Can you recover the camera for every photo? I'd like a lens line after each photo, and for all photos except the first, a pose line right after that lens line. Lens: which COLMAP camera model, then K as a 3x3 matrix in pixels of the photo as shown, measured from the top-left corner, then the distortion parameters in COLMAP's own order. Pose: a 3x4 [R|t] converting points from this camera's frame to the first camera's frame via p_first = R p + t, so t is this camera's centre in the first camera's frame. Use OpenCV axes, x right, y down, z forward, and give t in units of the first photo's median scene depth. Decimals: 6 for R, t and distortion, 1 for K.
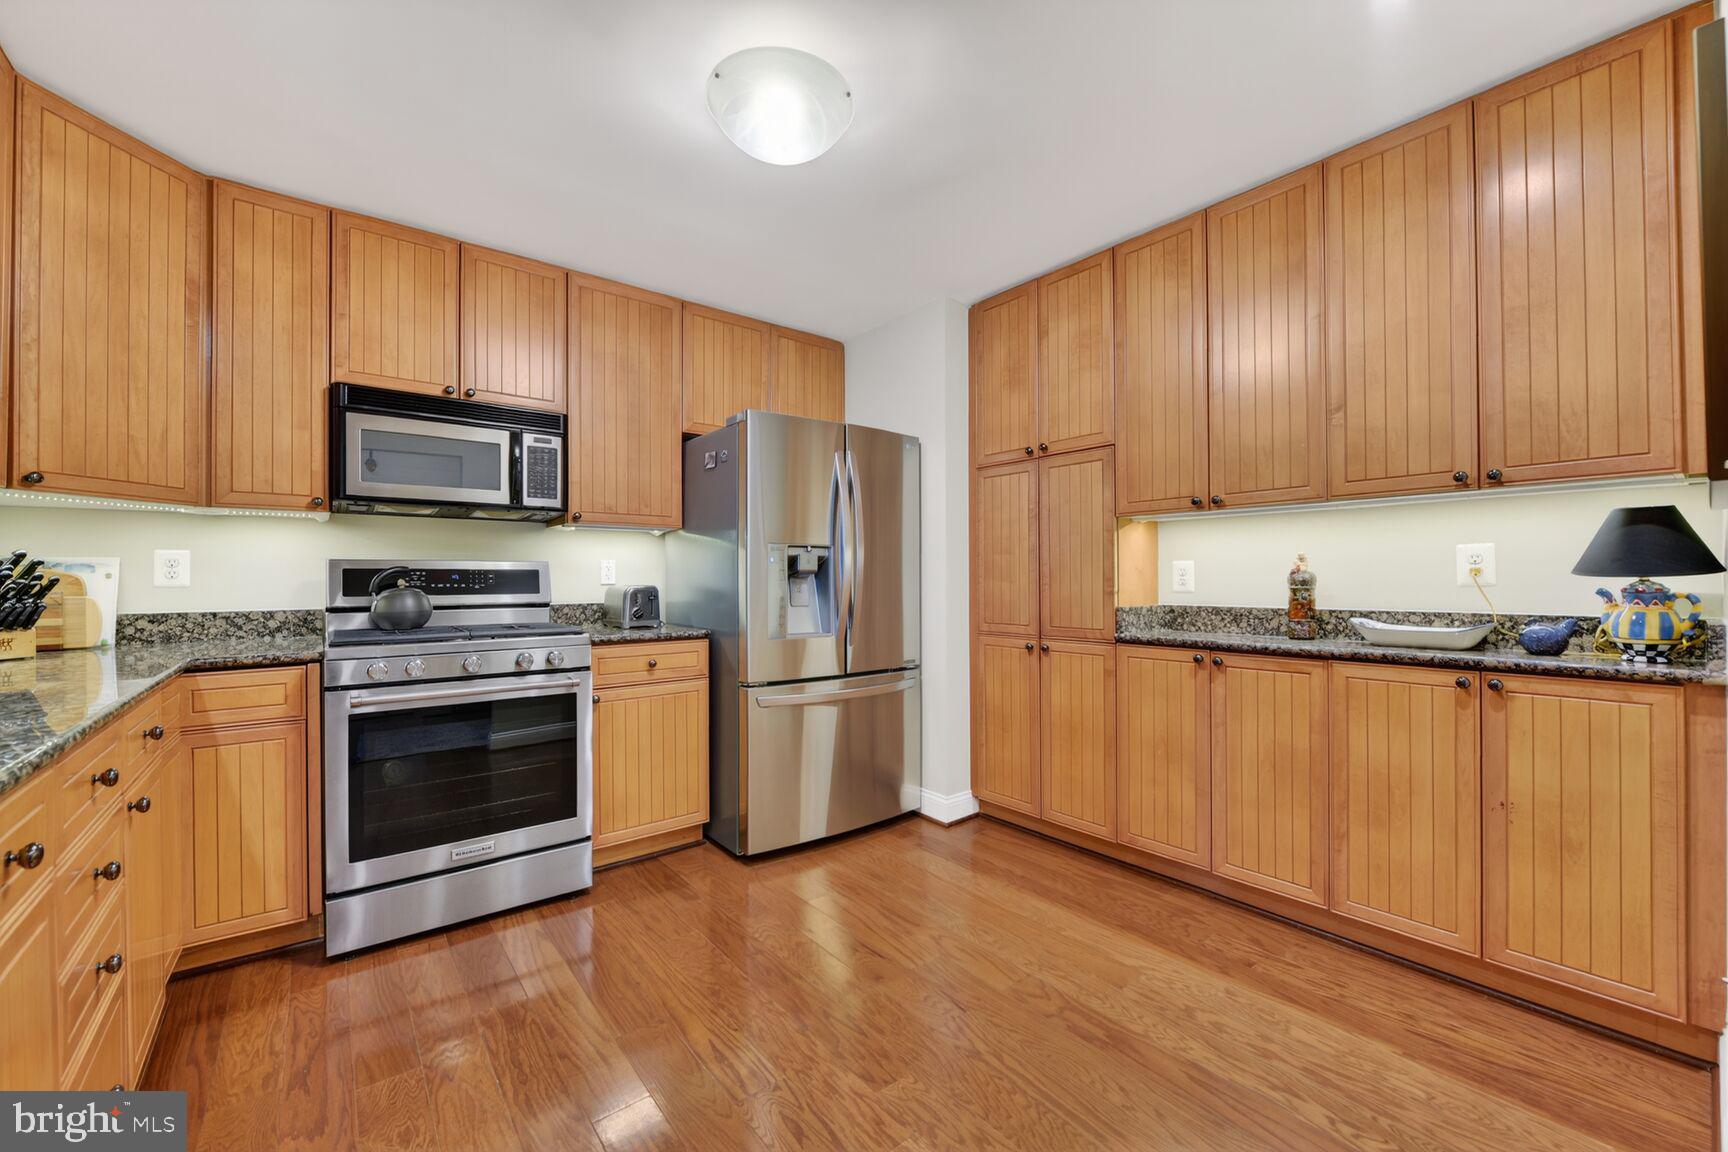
lens RADIAL K [[684.1, 0, 863.4], [0, 684.1, 577.8], [0, 0, 1]] dist [-0.011094, -0.000430]
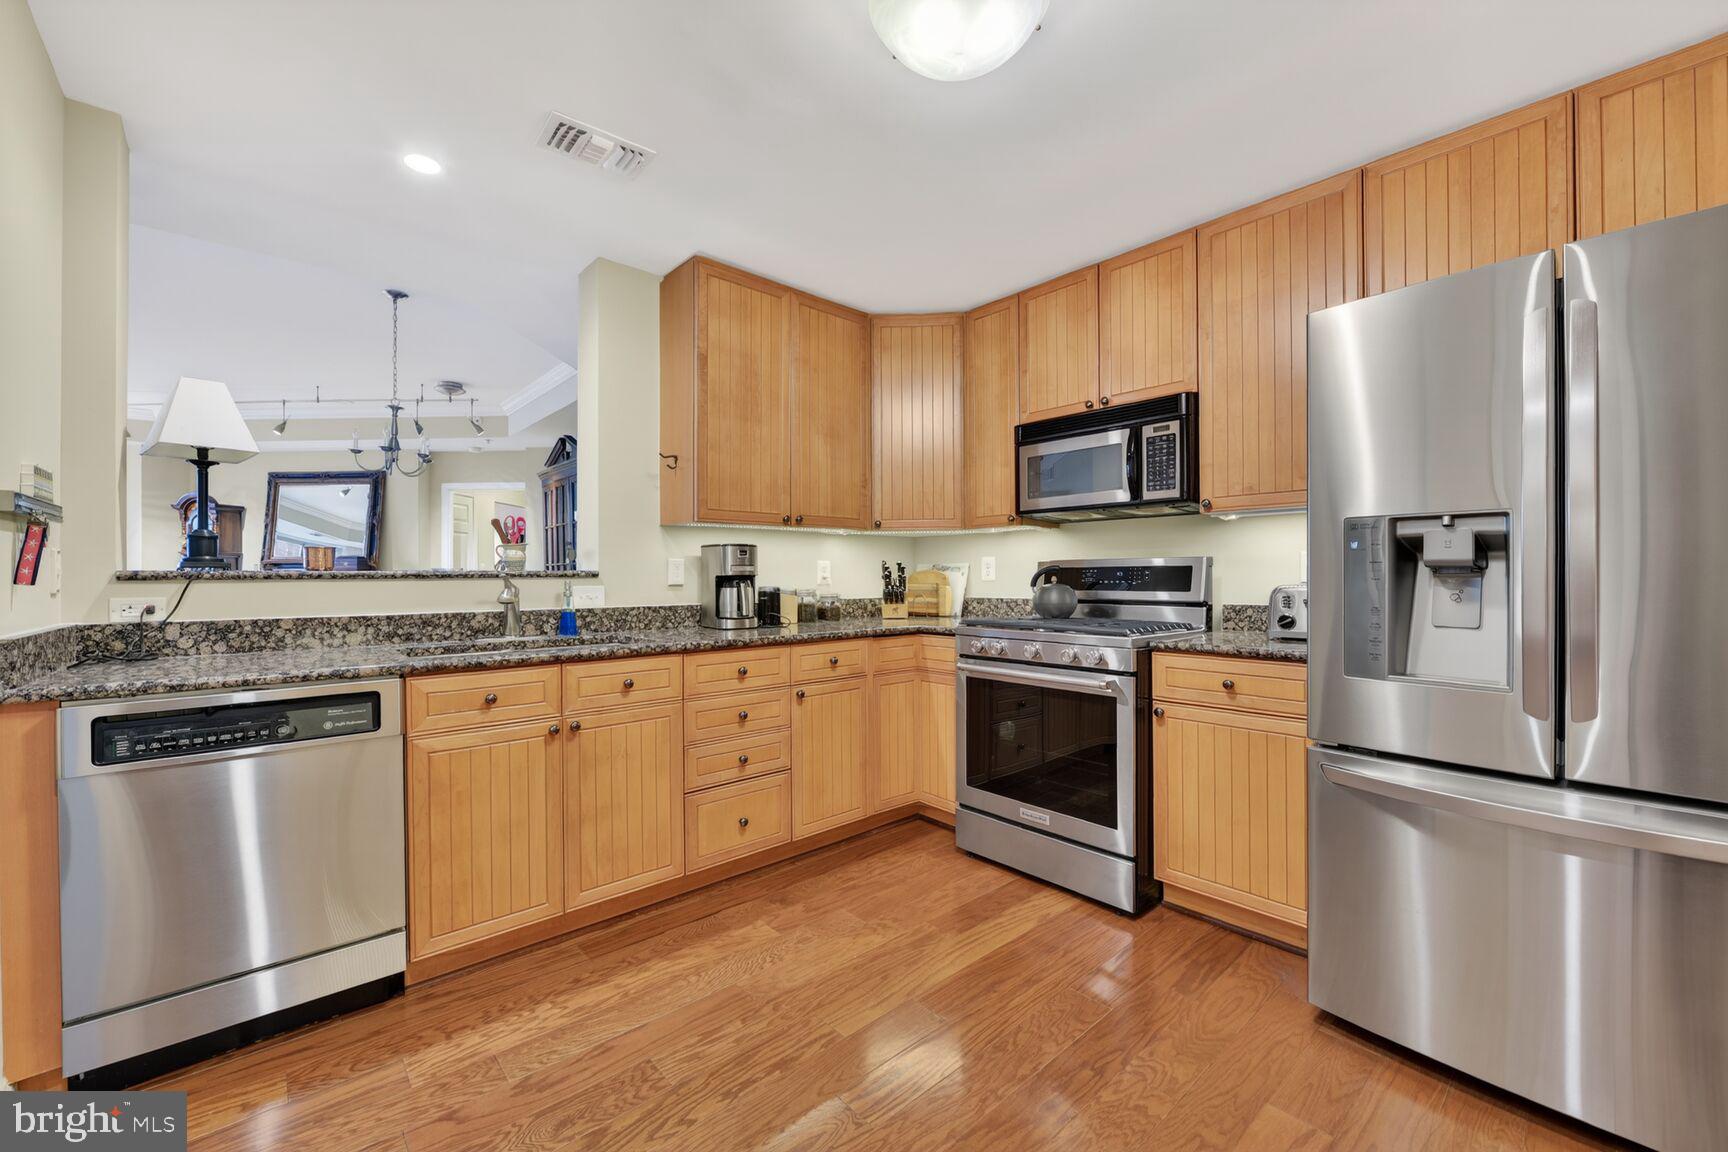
lens RADIAL K [[684.1, 0, 853.6], [0, 684.1, 578.0], [0, 0, 1]] dist [-0.011094, -0.000430]
pose [[0.047263, 0.005269, -0.998869, 0.463028], [0.006304, 0.999965, 0.005573, -0.003503], [0.998863, -0.006561, 0.047228, 0.551086]]
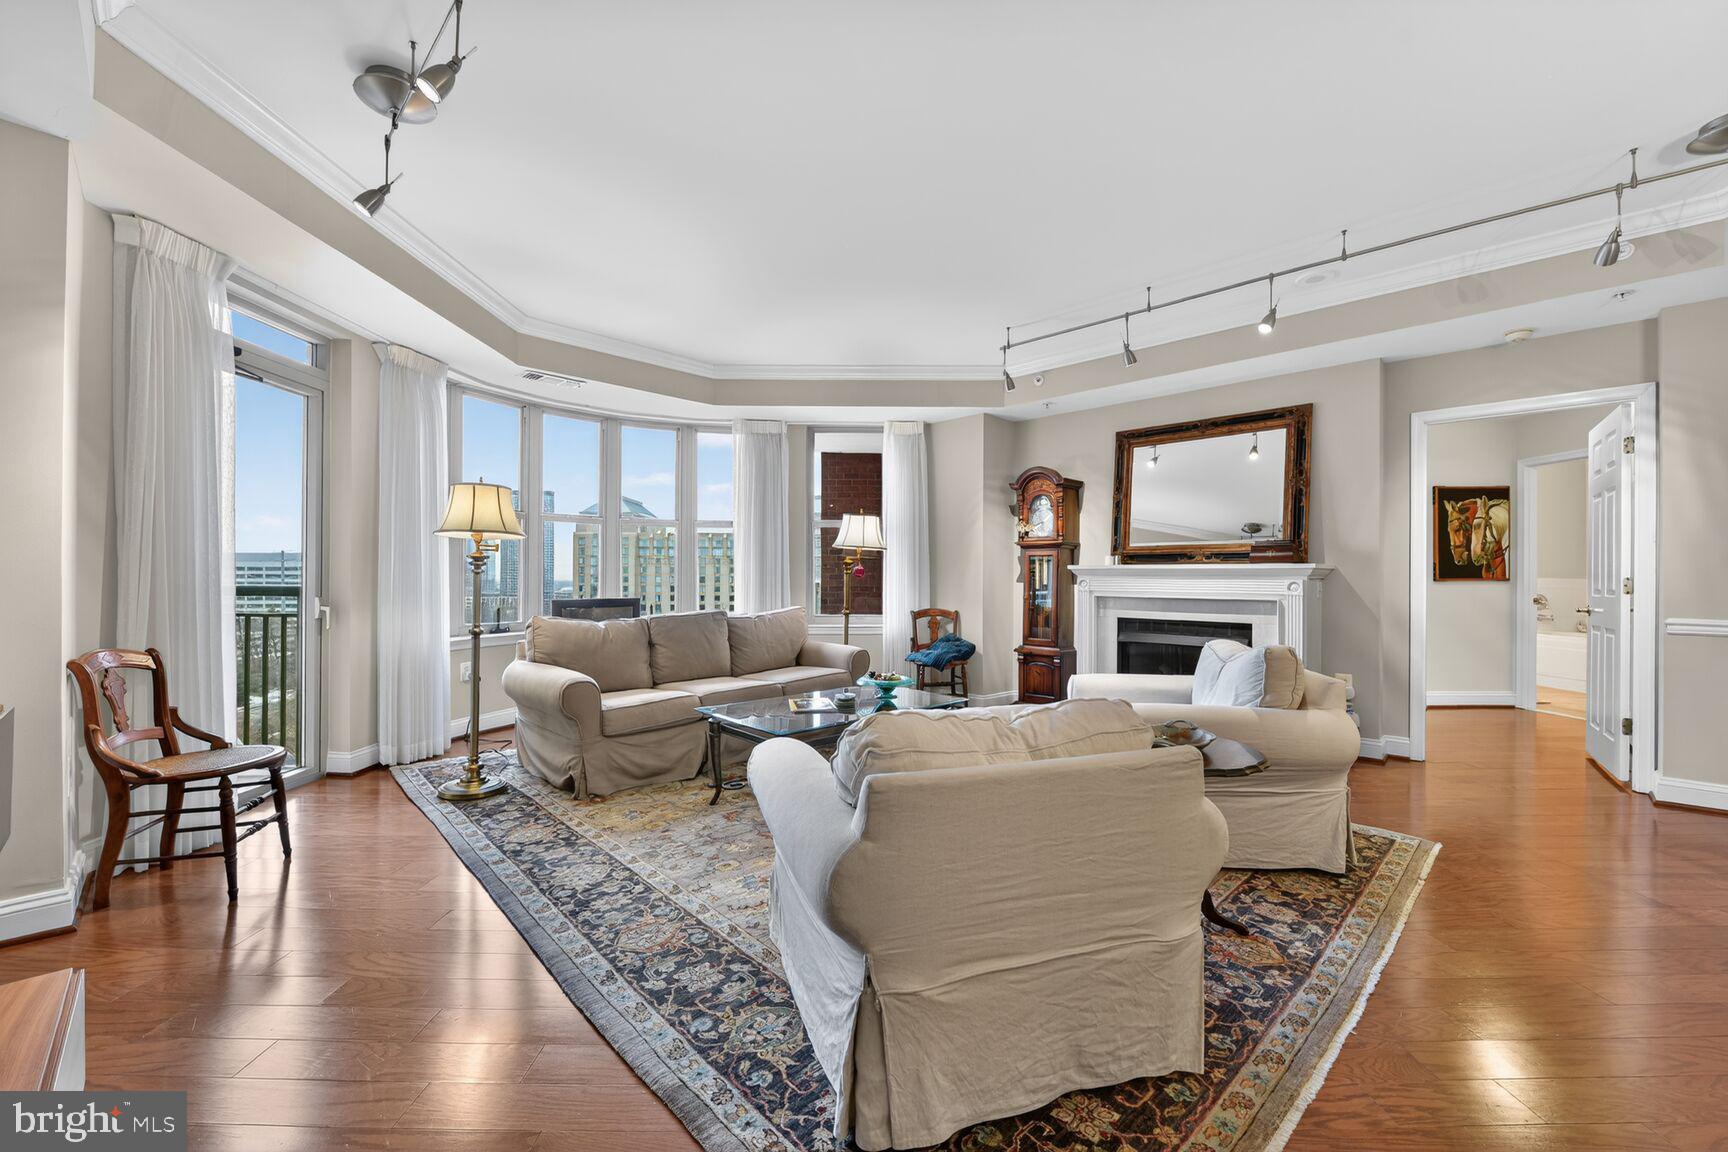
lens RADIAL K [[684.1, 0, 859.0], [0, 684.1, 577.8], [0, 0, 1]] dist [-0.011094, -0.000430]
pose [[-0.621617, -0.001934, -0.783319, -0.307707], [-0.000752, 0.999998, -0.001873, 0.009500], [0.783321, -0.000576, -0.621617, -1.009888]]
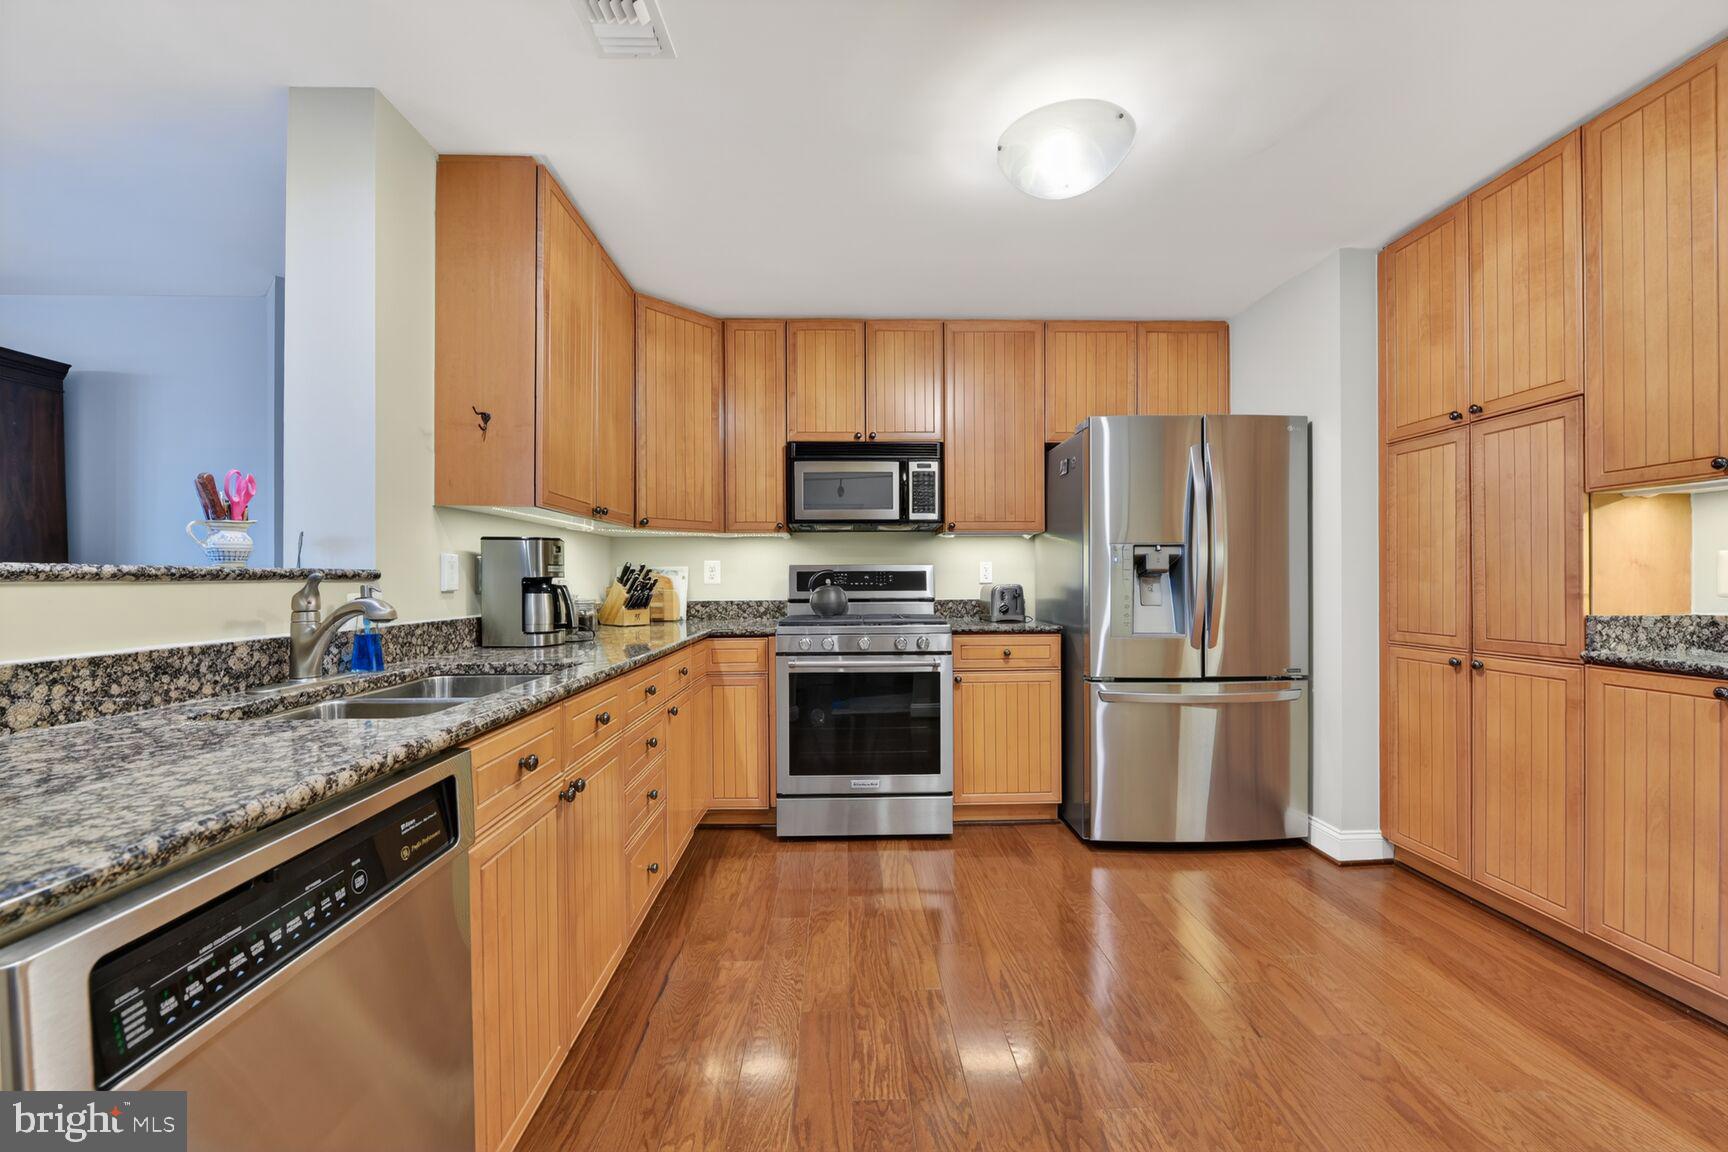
lens RADIAL K [[684.1, 0, 858.9], [0, 684.1, 581.2], [0, 0, 1]] dist [-0.011094, -0.000430]
pose [[0.796849, 0.000051, -0.604178, 0.185728], [0.004402, 0.999973, 0.005890, -0.001447], [0.604162, -0.007353, 0.796828, -0.053148]]
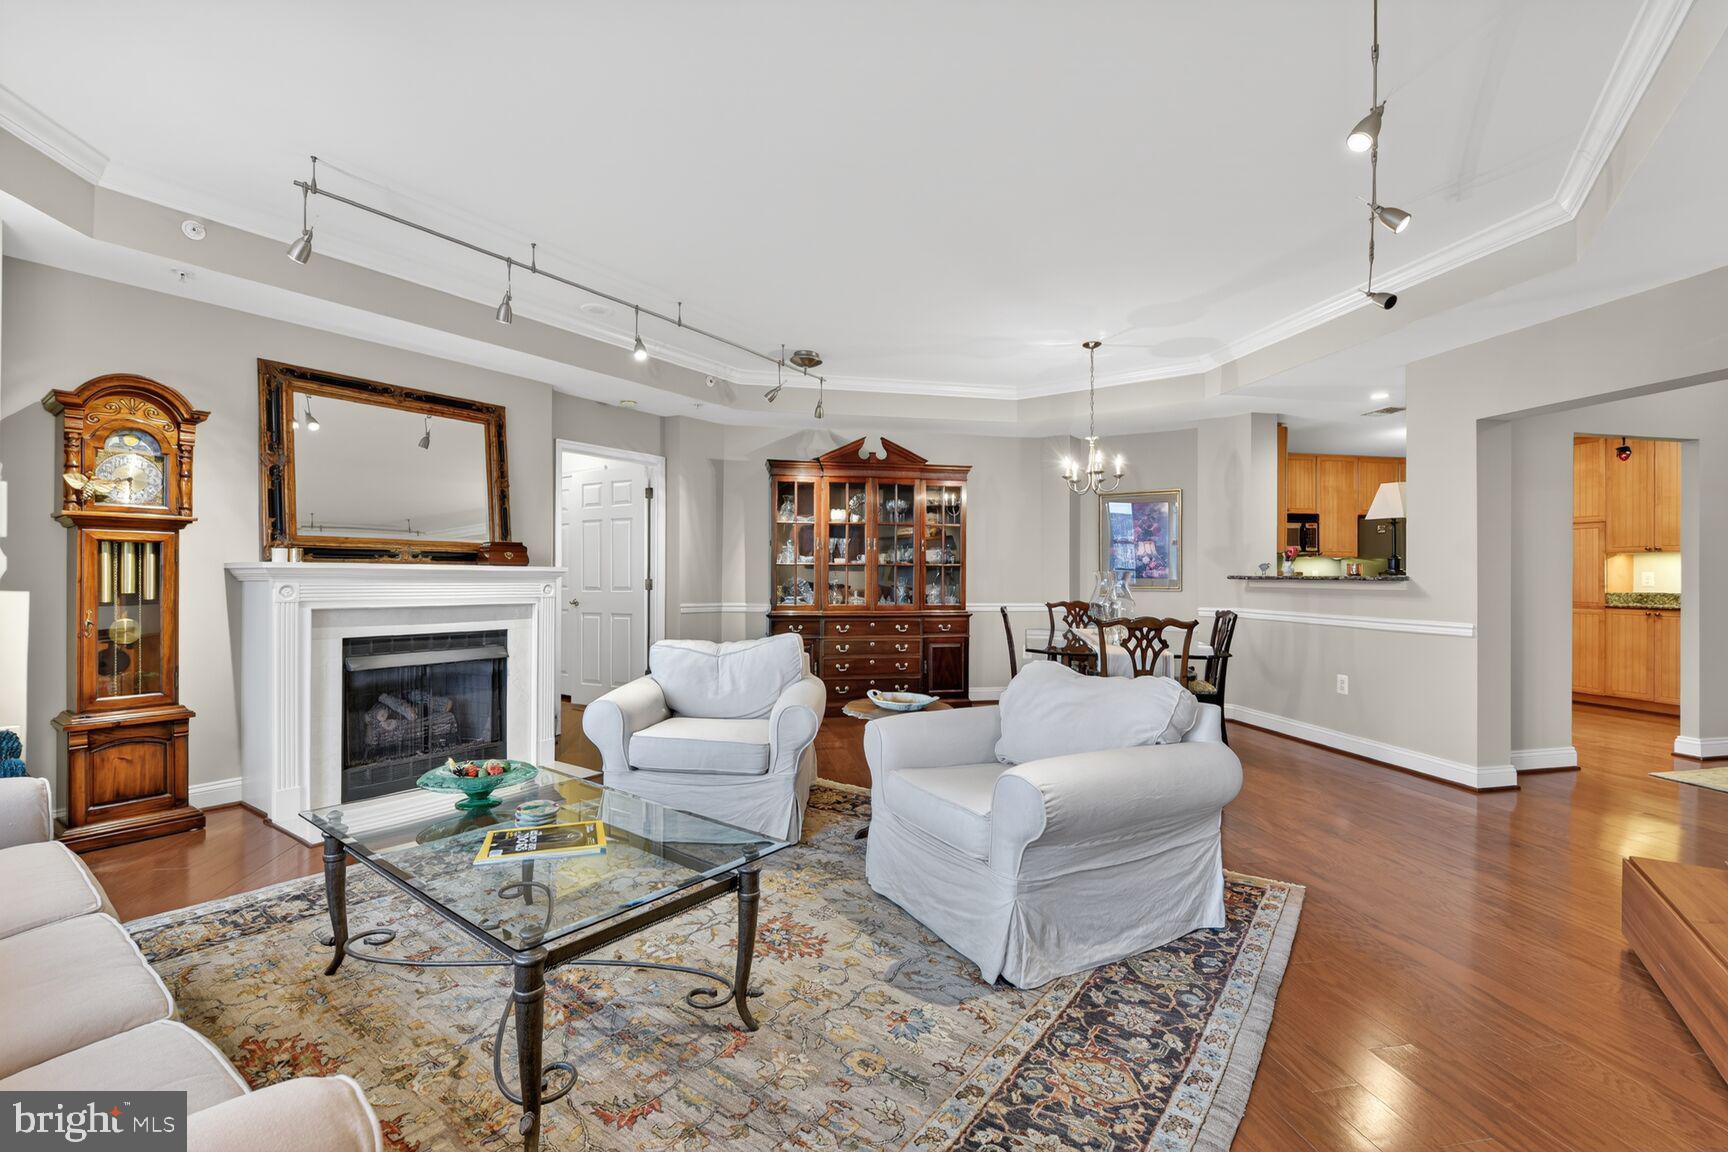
lens RADIAL K [[746.9, 0, 853.7], [0, 746.9, 581.3], [0, 0, 1]] dist [-0.012398, -0.000192]
pose [[0.878349, 0.006553, -0.477976, -0.668712], [-0.002806, 0.999959, 0.008553, -0.009792], [0.478013, -0.006172, 0.878331, -2.392646]]
